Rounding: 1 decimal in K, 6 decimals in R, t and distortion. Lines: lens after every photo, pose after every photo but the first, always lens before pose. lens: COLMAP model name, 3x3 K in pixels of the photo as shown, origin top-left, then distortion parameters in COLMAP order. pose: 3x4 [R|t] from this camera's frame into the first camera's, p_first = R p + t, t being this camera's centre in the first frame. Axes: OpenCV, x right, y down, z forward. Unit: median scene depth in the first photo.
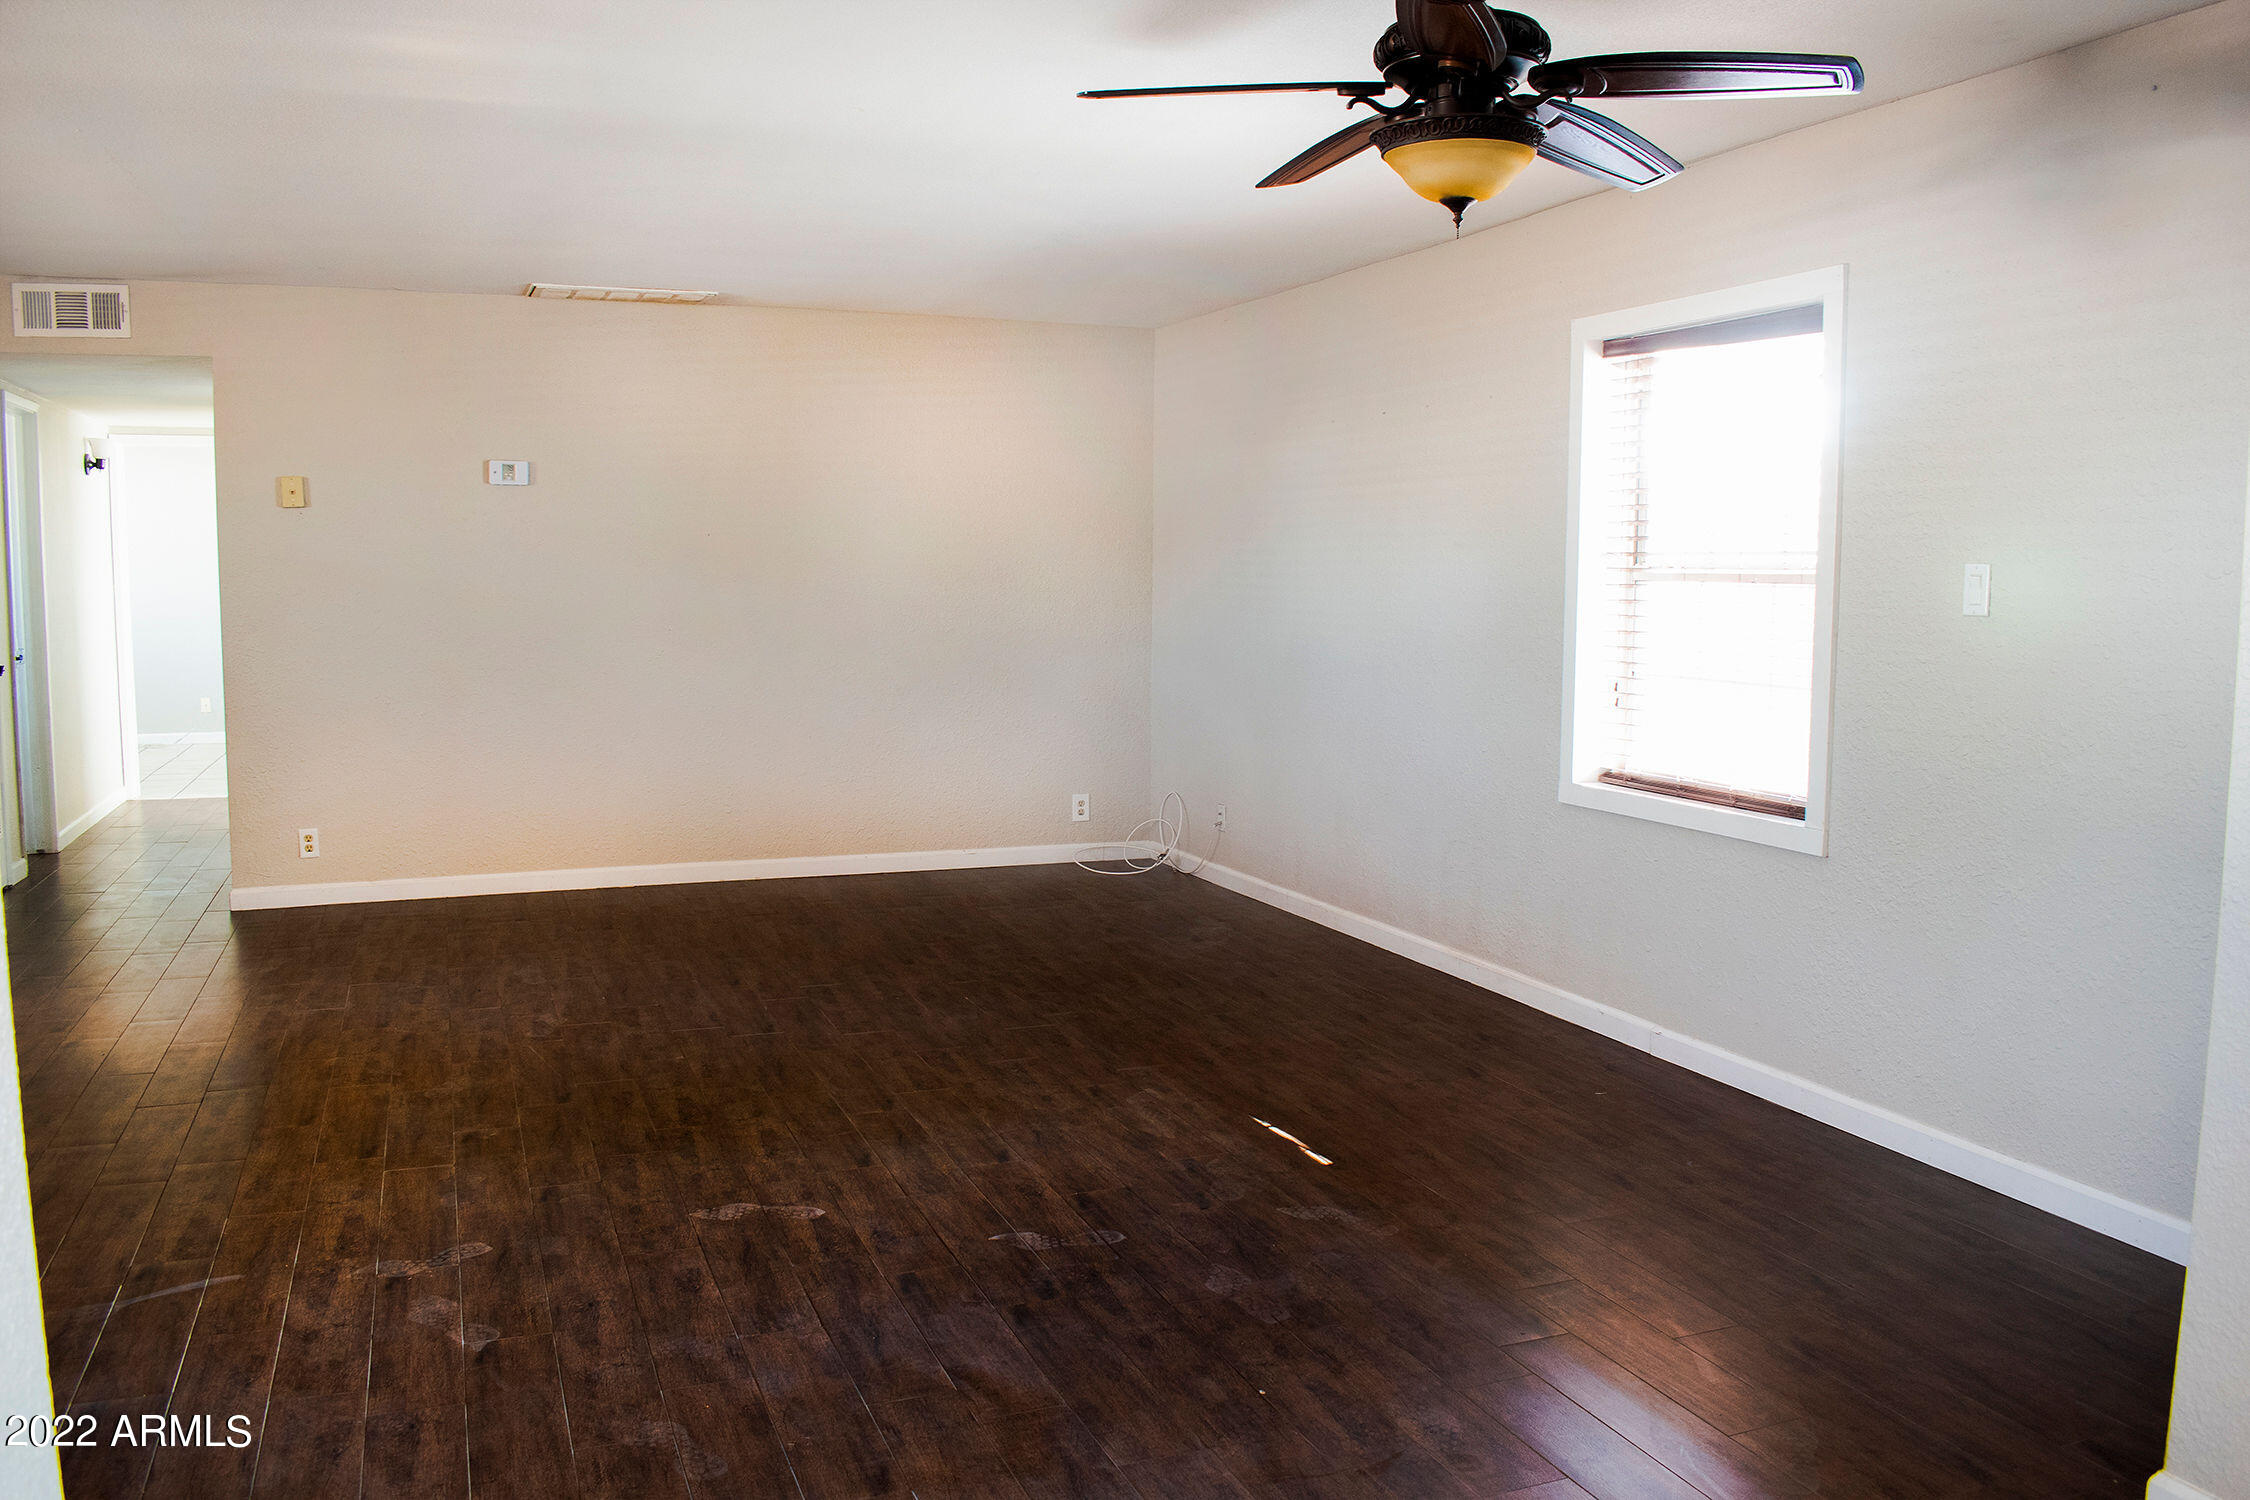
lens RADIAL K [[1752.9, 0, 1126.4], [0, 1752.9, 752.9], [0, 0, 1]] dist [-0.097645, 0.014529]
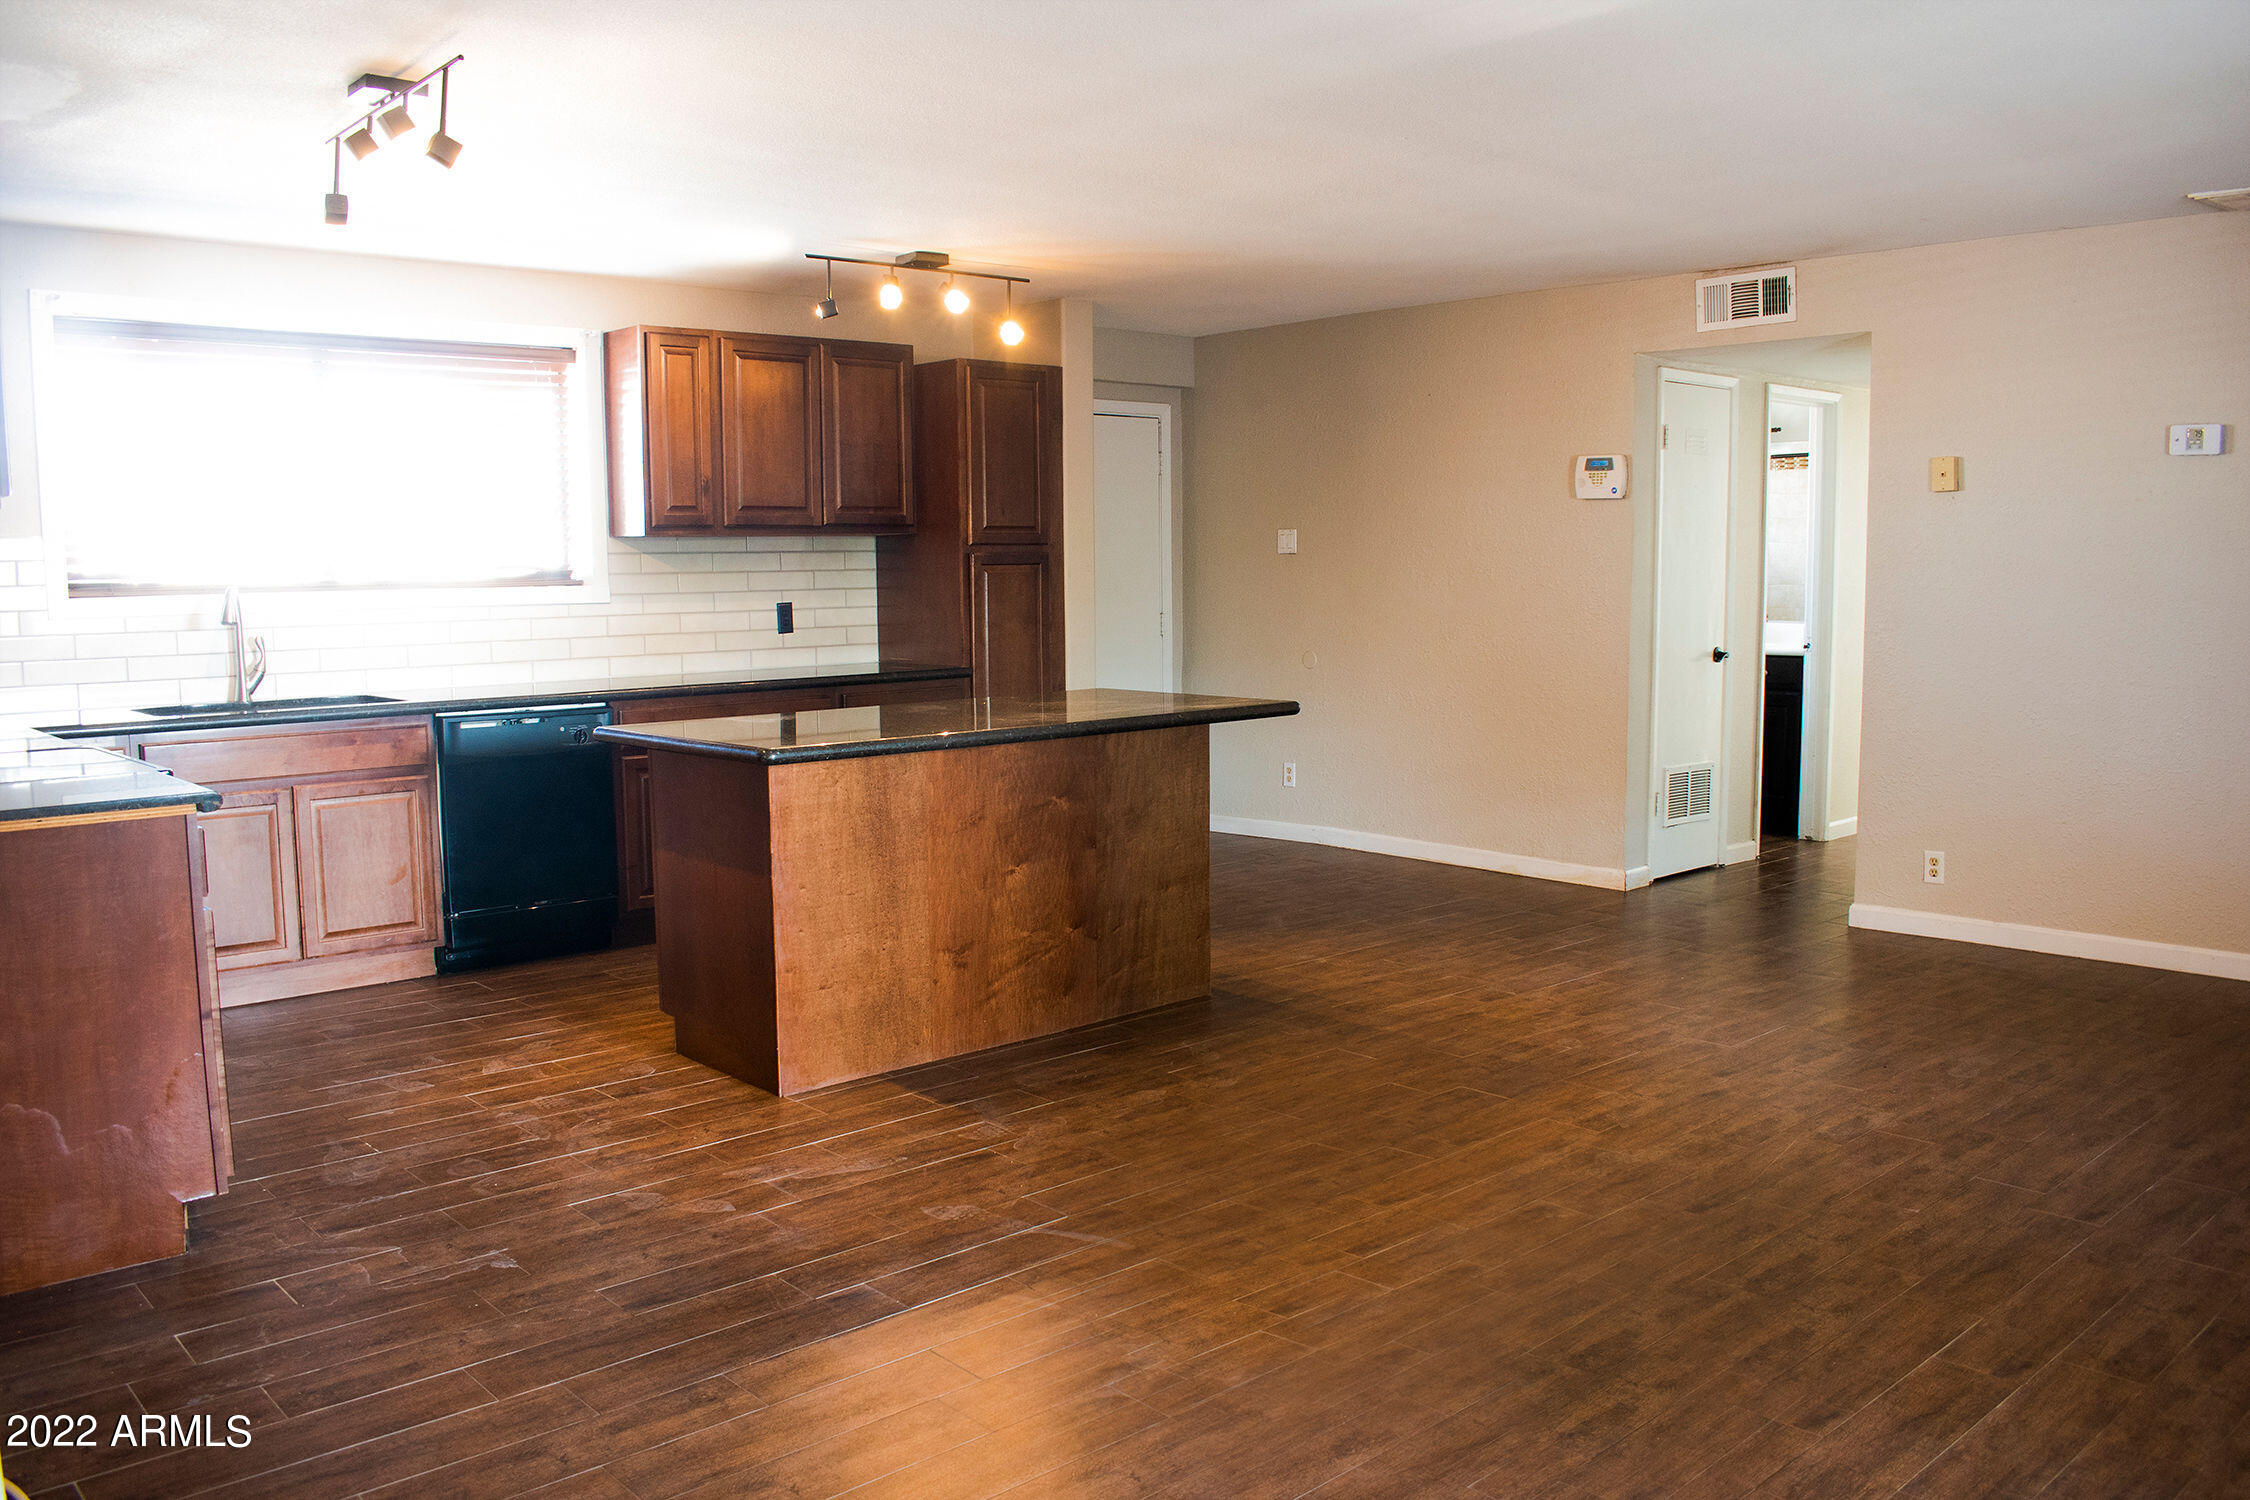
lens RADIAL K [[1767.3, 0, 1121.1], [0, 1767.3, 756.3], [0, 0, 1]] dist [-0.096510, 0.013252]
pose [[0.351316, 0.093768, -0.931550, 0.340208], [-0.087191, 0.993925, 0.067164, -0.046345], [0.932188, 0.057627, 0.357357, 0.453281]]
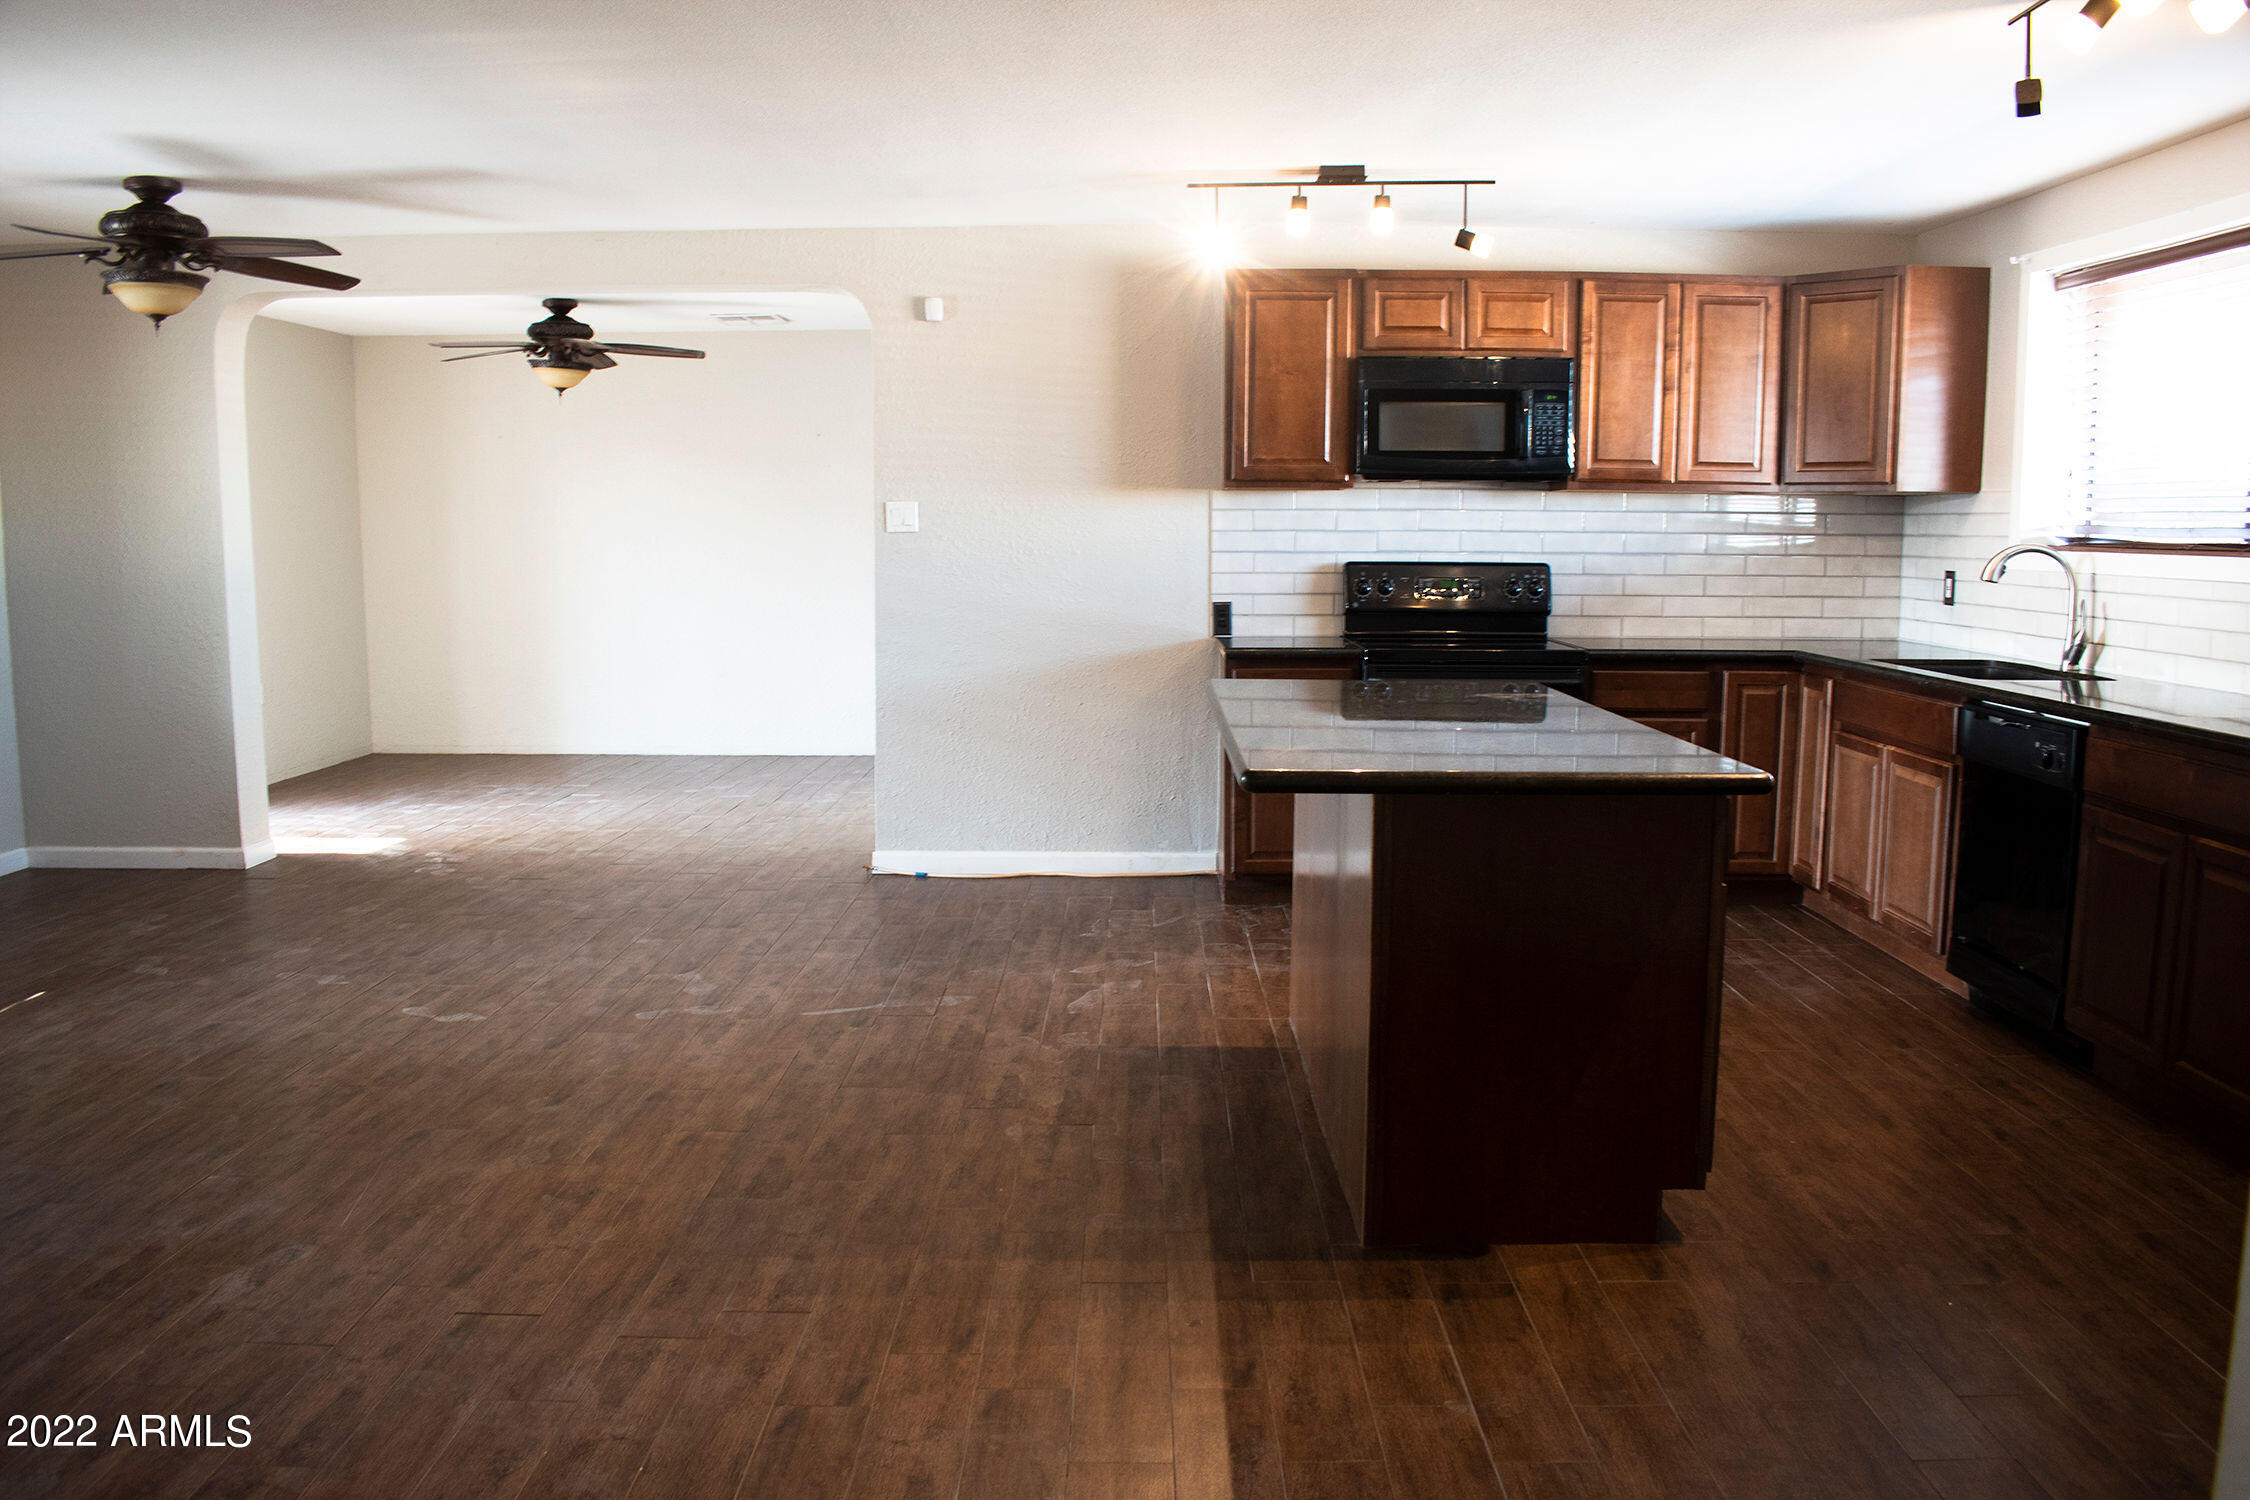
lens RADIAL K [[1752.9, 0, 1126.4], [0, 1752.9, 752.9], [0, 0, 1]] dist [-0.097645, 0.014529]
pose [[-0.926701, -0.055226, 0.371721, -1.010343], [0.032603, 0.973599, 0.225927, -0.180119], [-0.374384, 0.221486, -0.900434, 1.673559]]
